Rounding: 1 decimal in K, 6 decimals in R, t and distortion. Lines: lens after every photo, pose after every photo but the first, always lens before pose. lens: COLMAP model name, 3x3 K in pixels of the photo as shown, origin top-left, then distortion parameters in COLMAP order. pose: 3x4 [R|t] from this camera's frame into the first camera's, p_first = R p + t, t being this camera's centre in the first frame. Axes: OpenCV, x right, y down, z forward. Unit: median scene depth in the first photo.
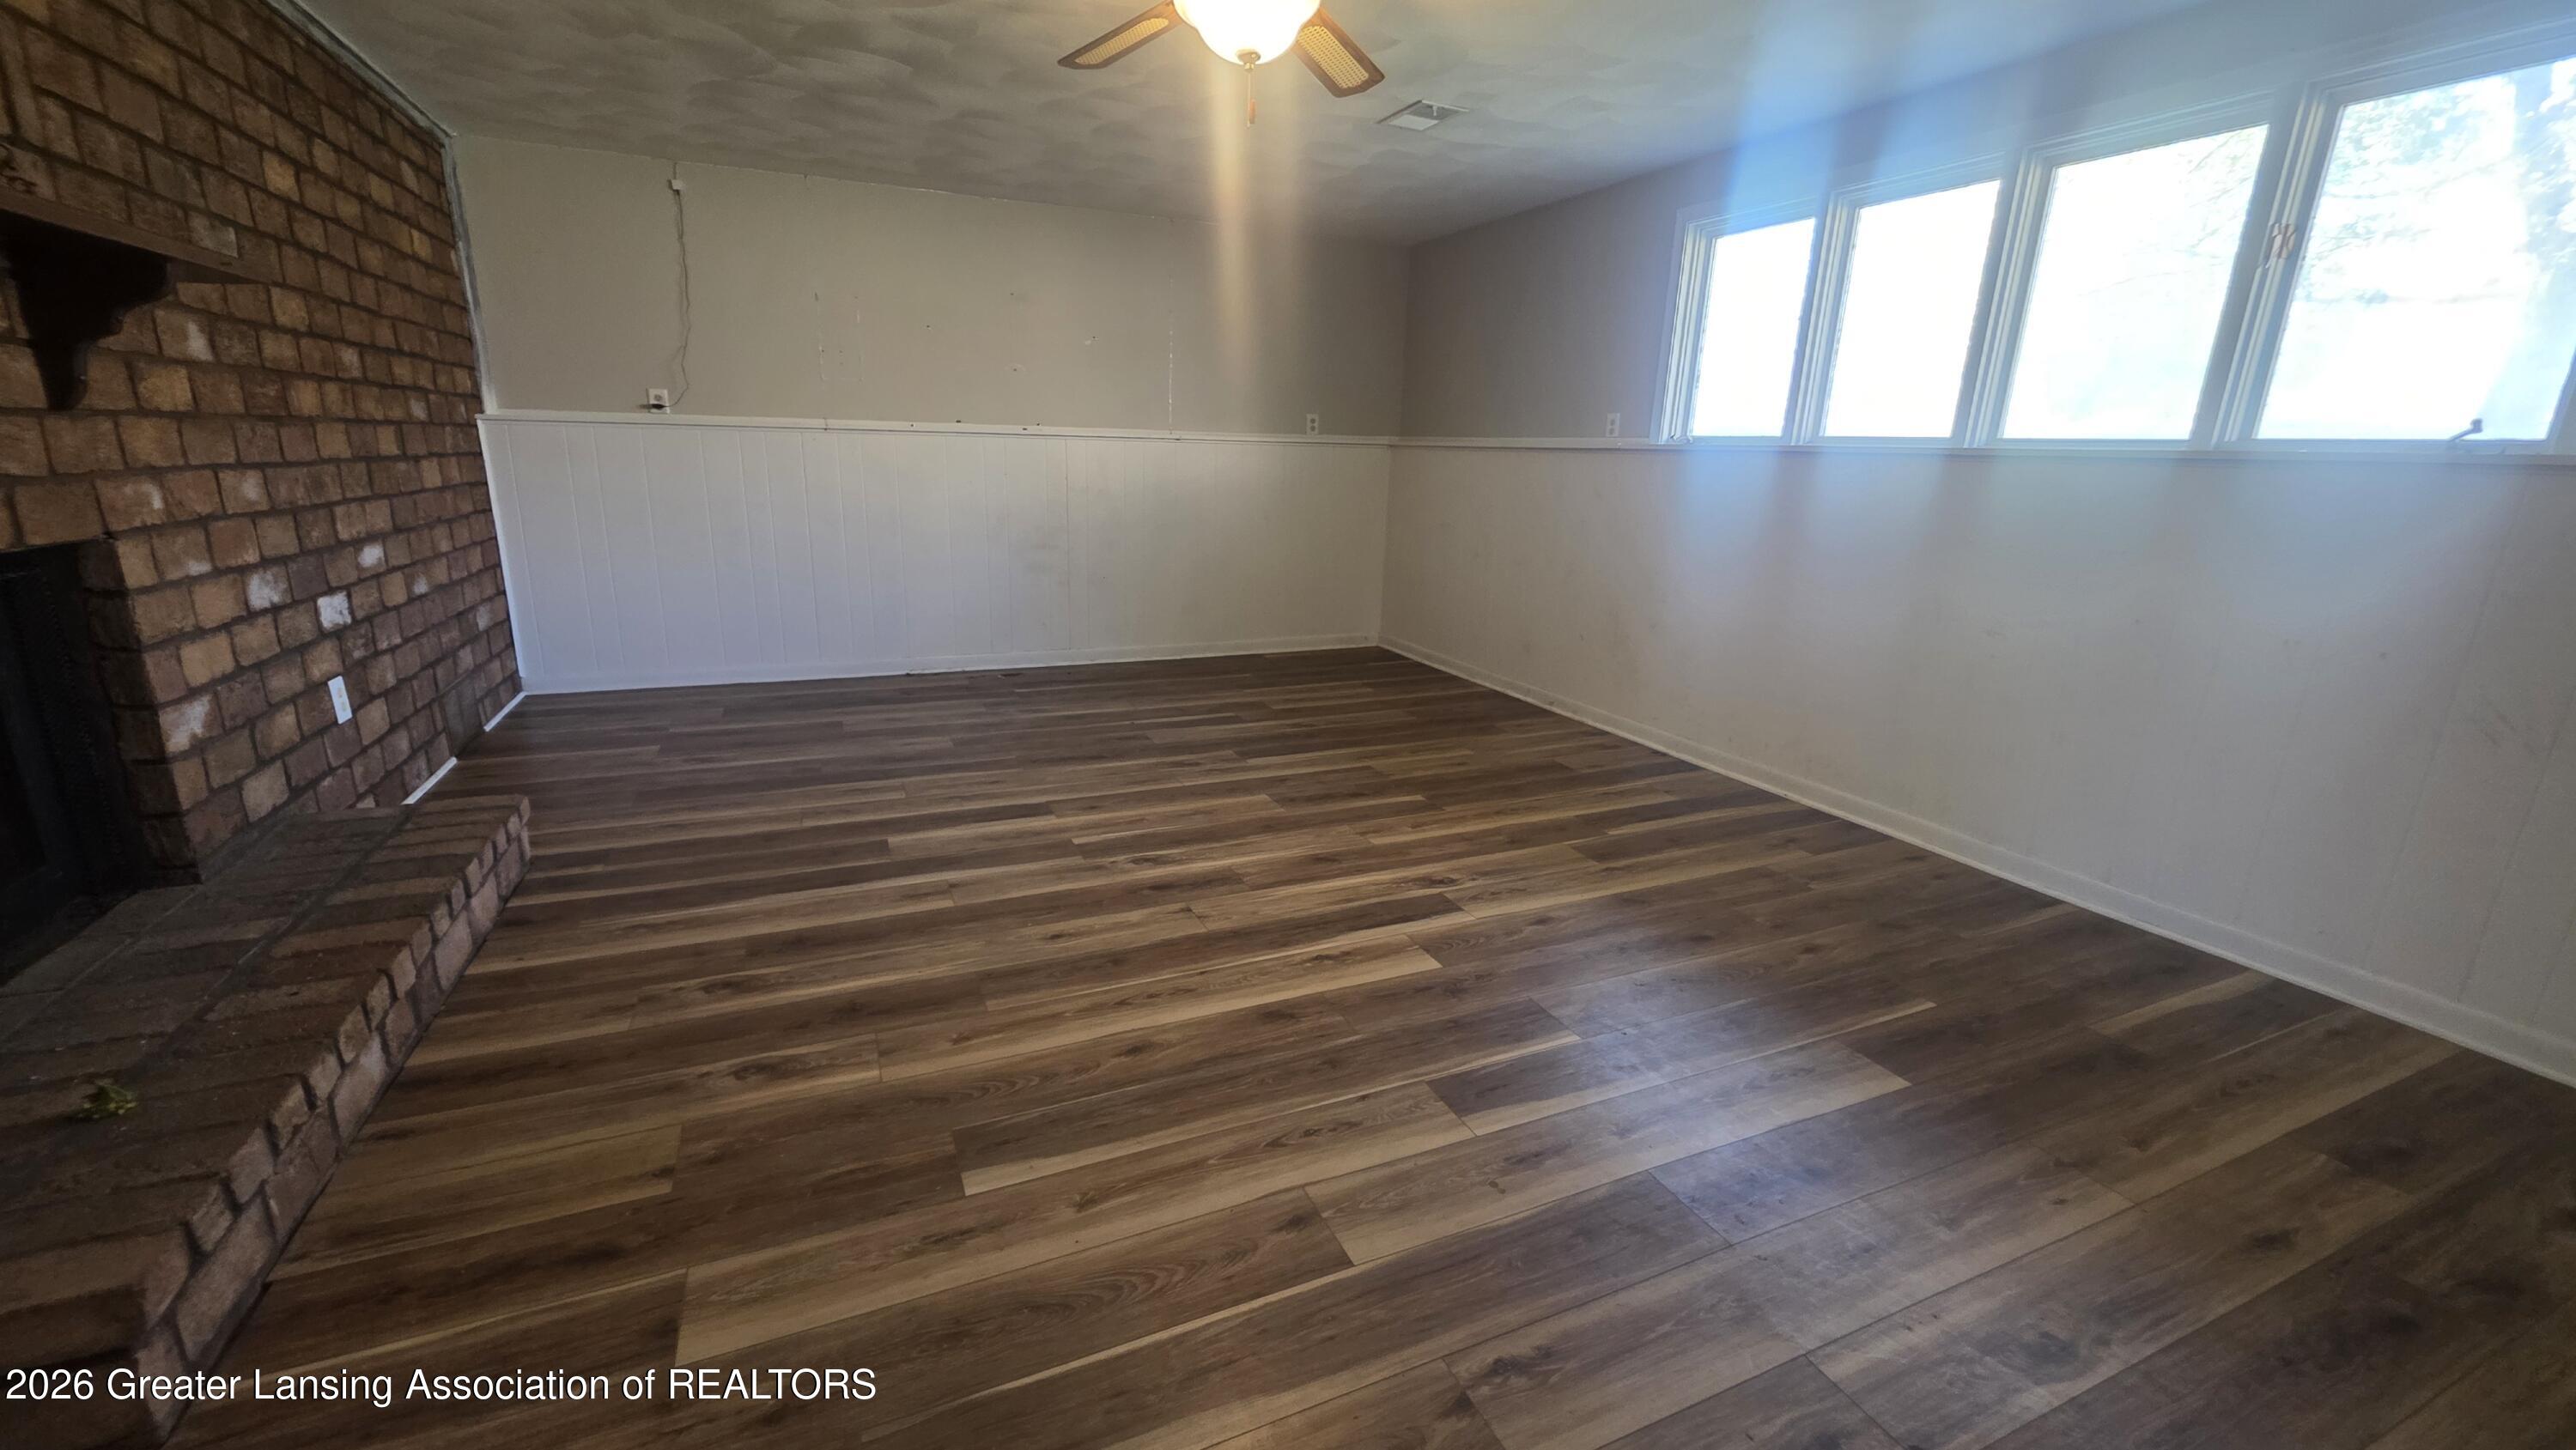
lens RADIAL K [[1037.3, 0, 1279.5], [0, 1037.3, 725.0], [0, 0, 1]] dist [0.002195, -0.000273]
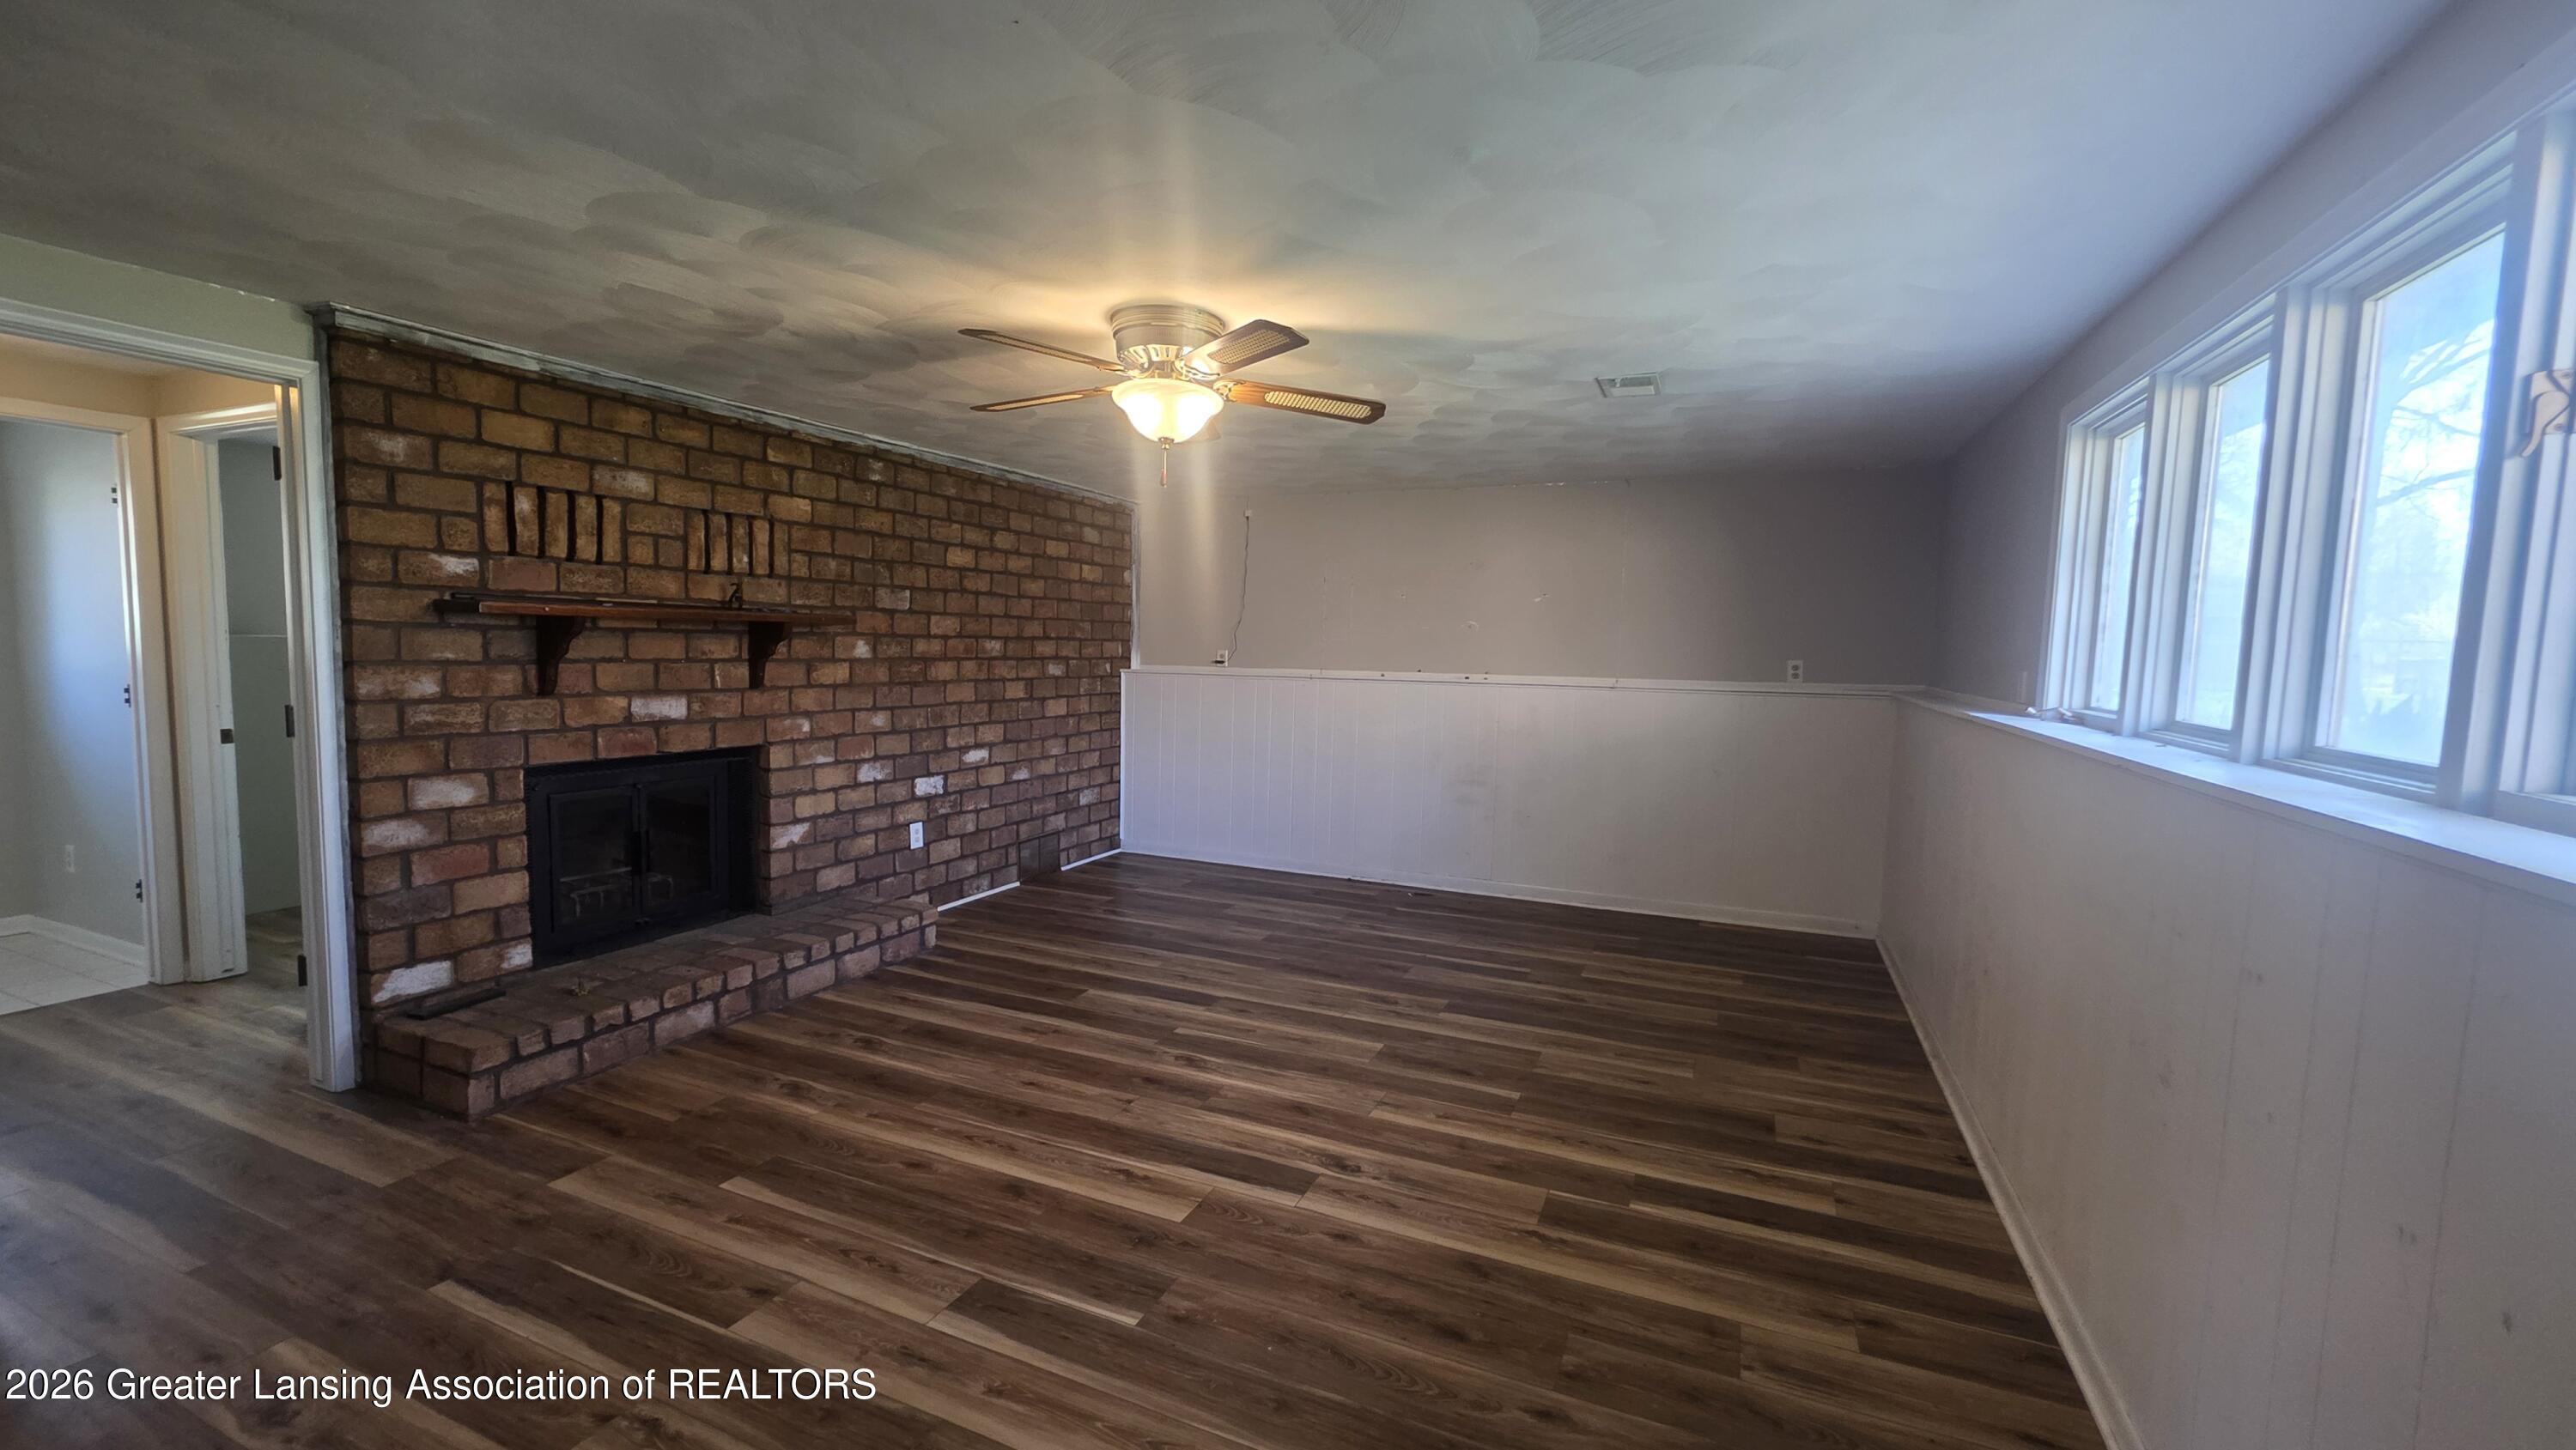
lens RADIAL K [[1037.3, 0, 1279.5], [0, 1037.3, 725.0], [0, 0, 1]] dist [0.002195, -0.000273]
pose [[0.665712, 0.045029, -0.744849, 0.786979], [-0.193393, 0.974483, -0.113935, -0.121300], [0.720713, 0.219896, 0.657434, 0.233195]]
